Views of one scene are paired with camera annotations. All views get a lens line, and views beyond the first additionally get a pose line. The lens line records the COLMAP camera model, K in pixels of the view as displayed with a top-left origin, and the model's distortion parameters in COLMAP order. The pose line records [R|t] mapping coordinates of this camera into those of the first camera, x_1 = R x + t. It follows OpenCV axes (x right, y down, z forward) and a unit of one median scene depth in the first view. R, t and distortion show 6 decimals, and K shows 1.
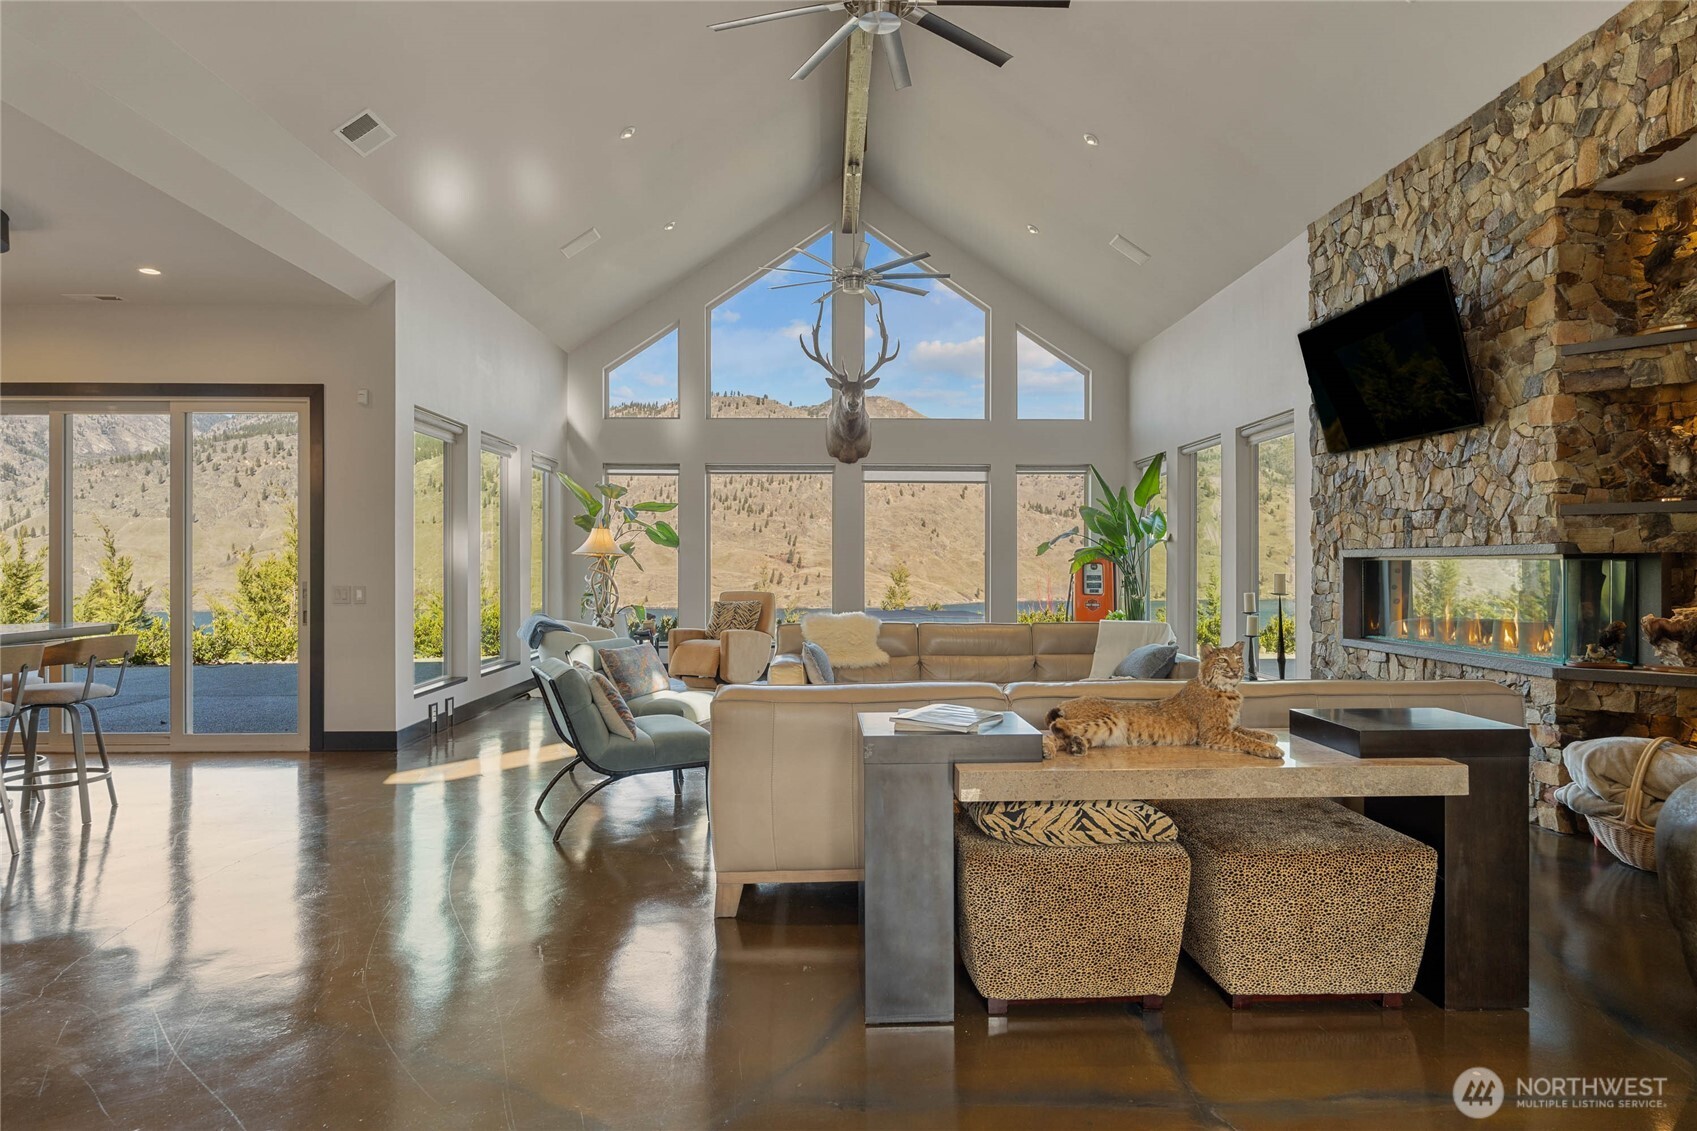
lens RADIAL K [[954.0, 0, 859.7], [0, 954.0, 521.2], [0, 0, 1]] dist [-0.002947, -0.000426]
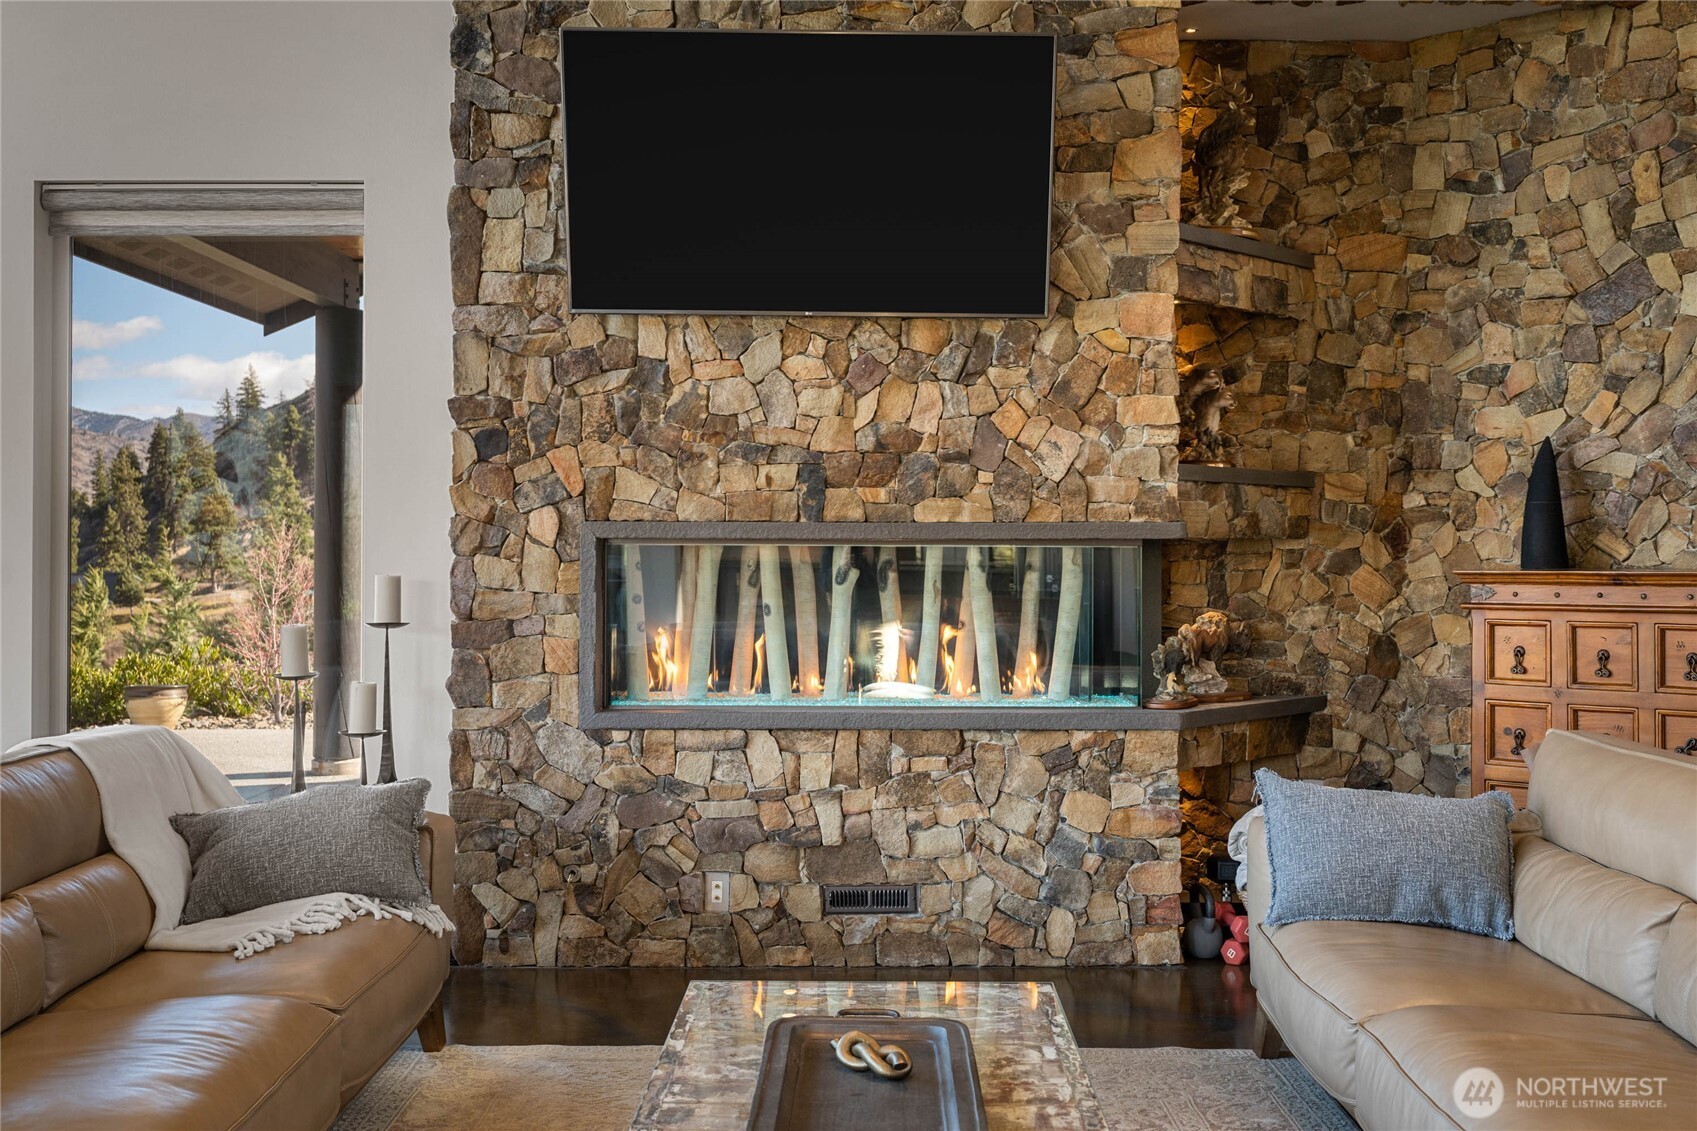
lens RADIAL K [[1663.2, 0, 853.3], [0, 1663.2, 588.0], [0, 0, 1]] dist [0.000662, 0.017908]
pose [[0.041074, -0.023504, 0.998880, -0.356959], [-0.047567, 0.998544, 0.025452, 0.042373], [-0.998023, -0.048559, 0.039896, 0.946826]]
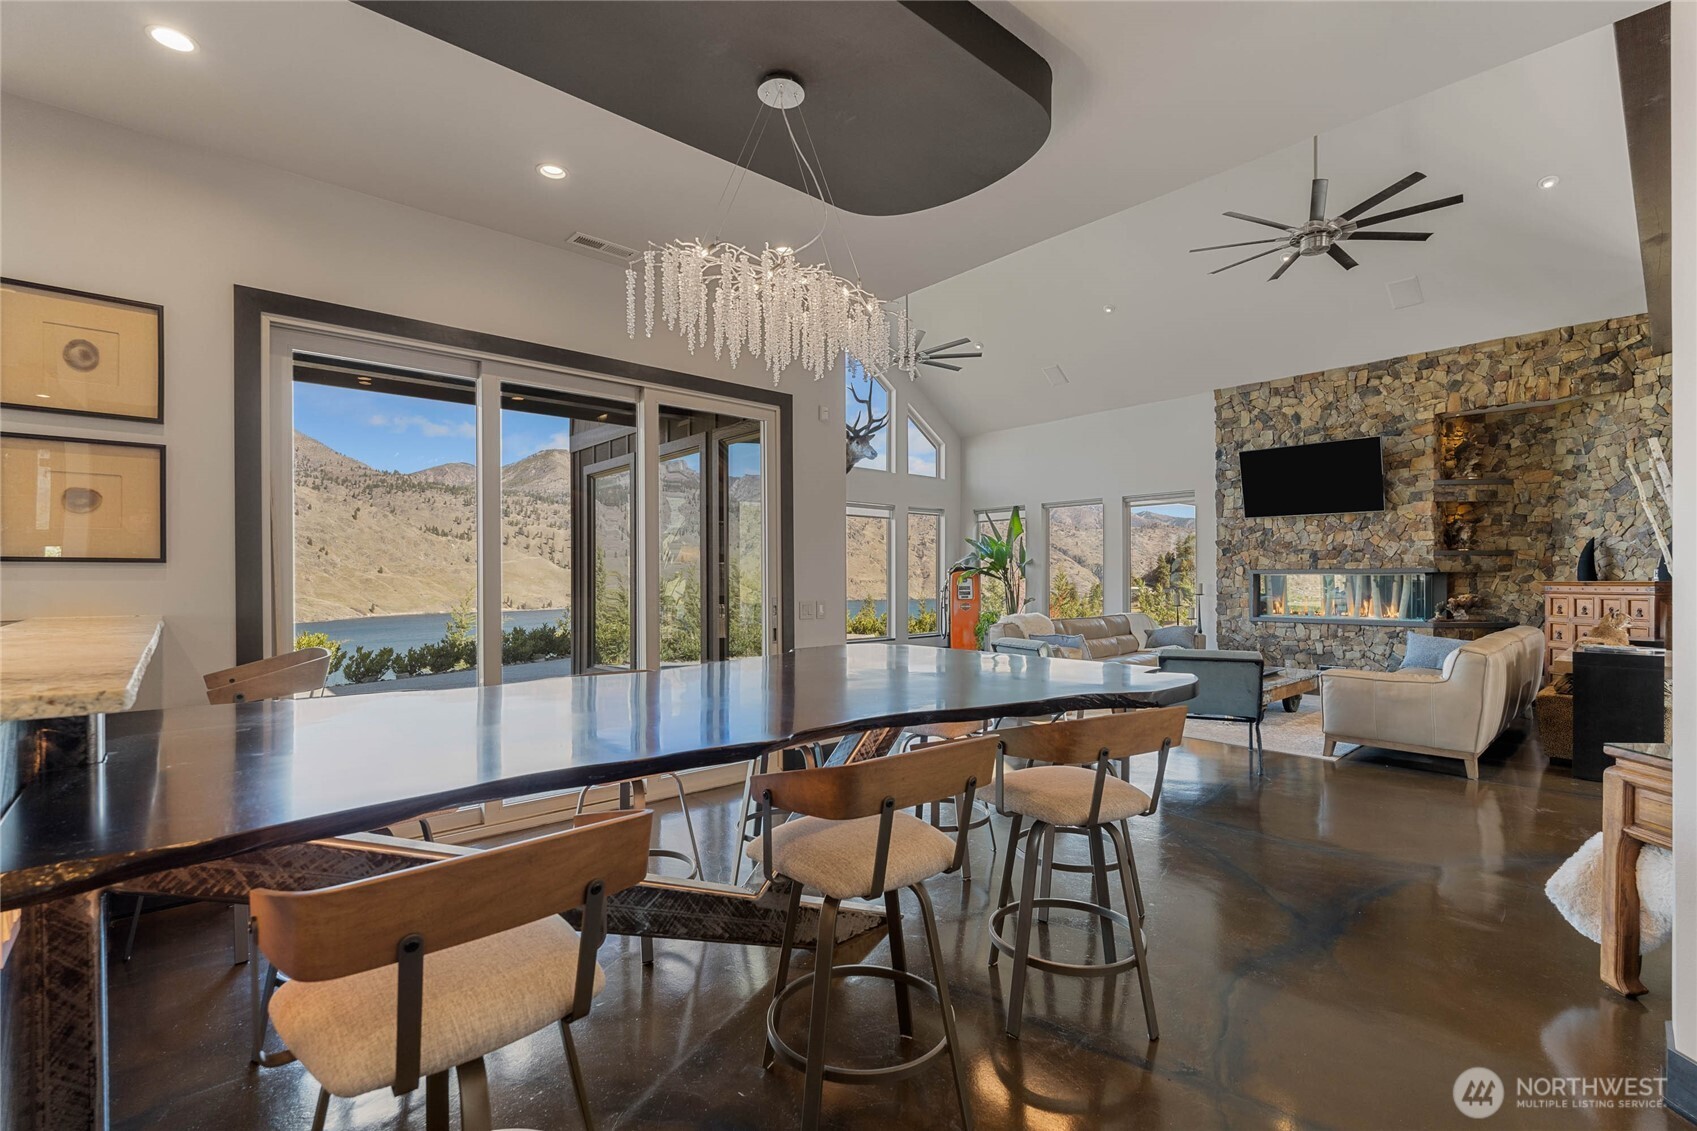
lens RADIAL K [[752.5, 0, 850.2], [0, 752.5, 579.2], [0, 0, 1]] dist [-0.005353, 0.000071]
pose [[0.765158, -0.004147, 0.643829, -1.214614], [-0.024277, 0.999082, 0.035287, 0.019293], [-0.643384, -0.042630, 0.764356, 0.417996]]
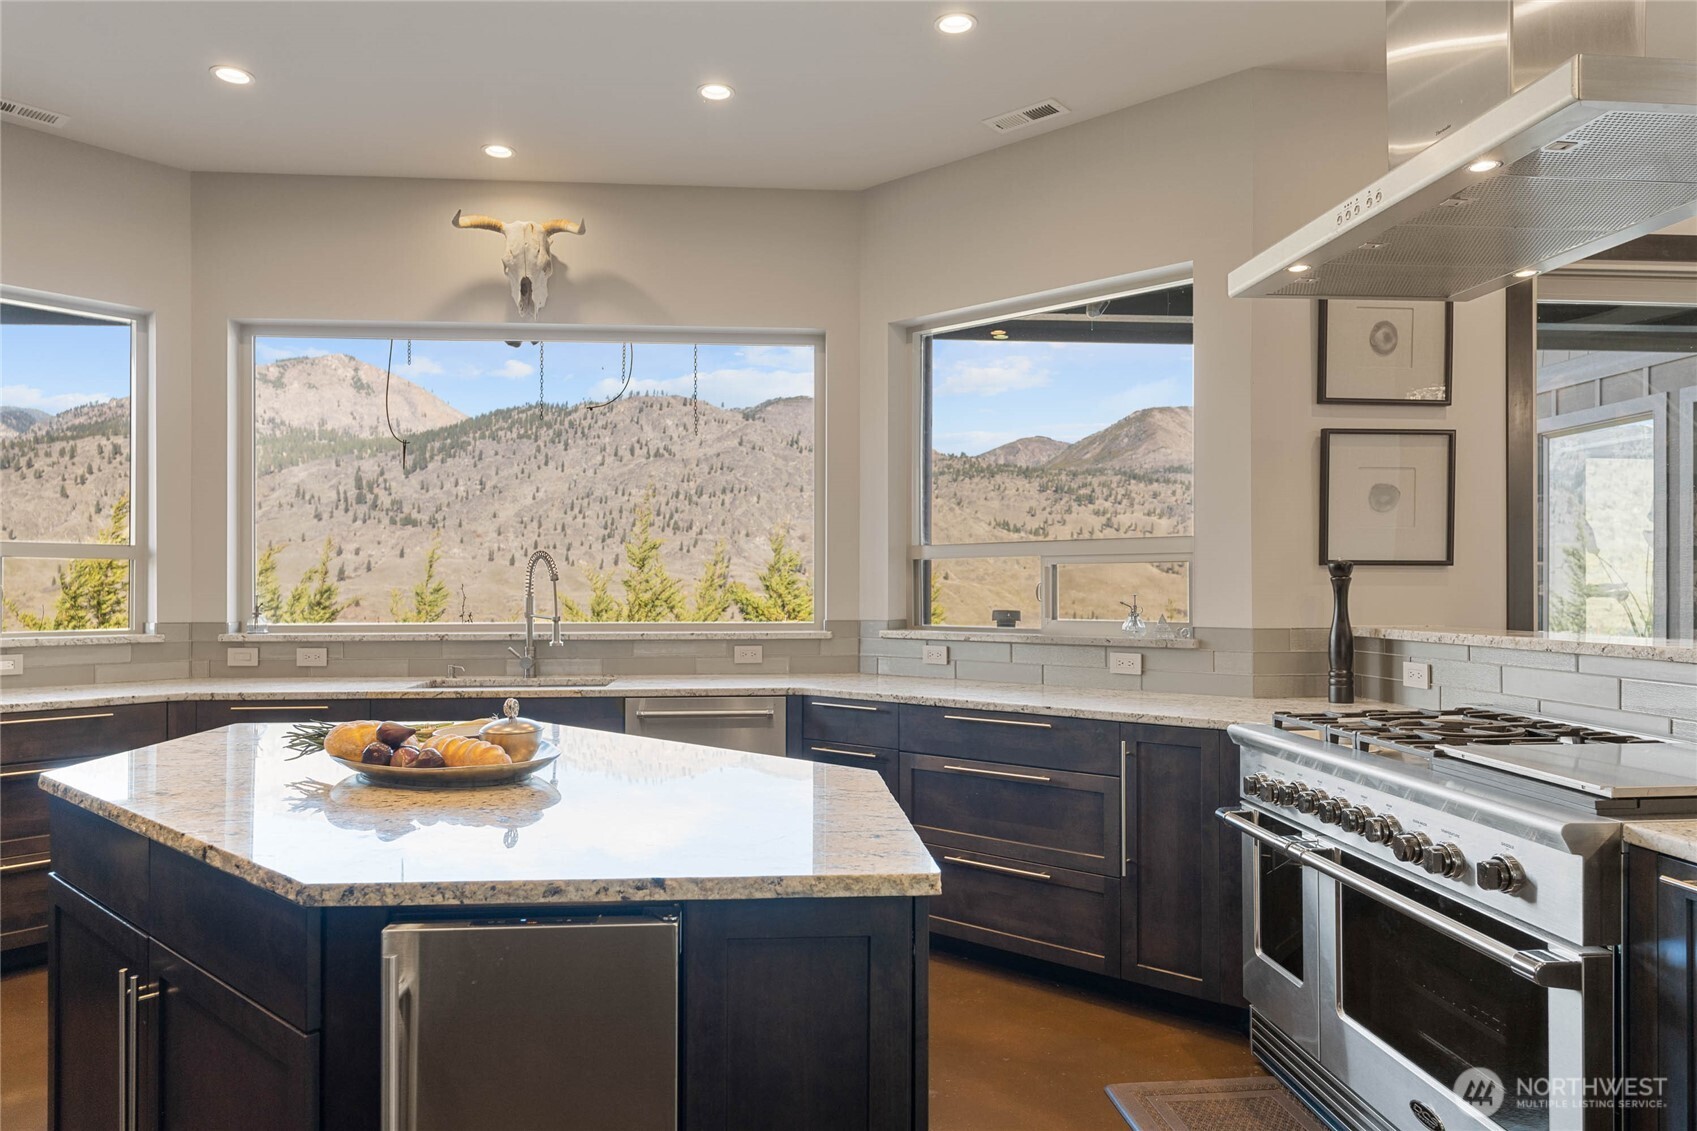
lens RADIAL K [[1081.3, 0, 848.2], [0, 1081.3, 589.9], [0, 0, 1]] dist [0.000641, 0.000553]
pose [[0.998595, -0.000305, 0.052996, -1.660761], [-0.002116, 0.998957, 0.045615, 0.023642], [-0.052954, -0.045663, 0.997552, 0.494366]]
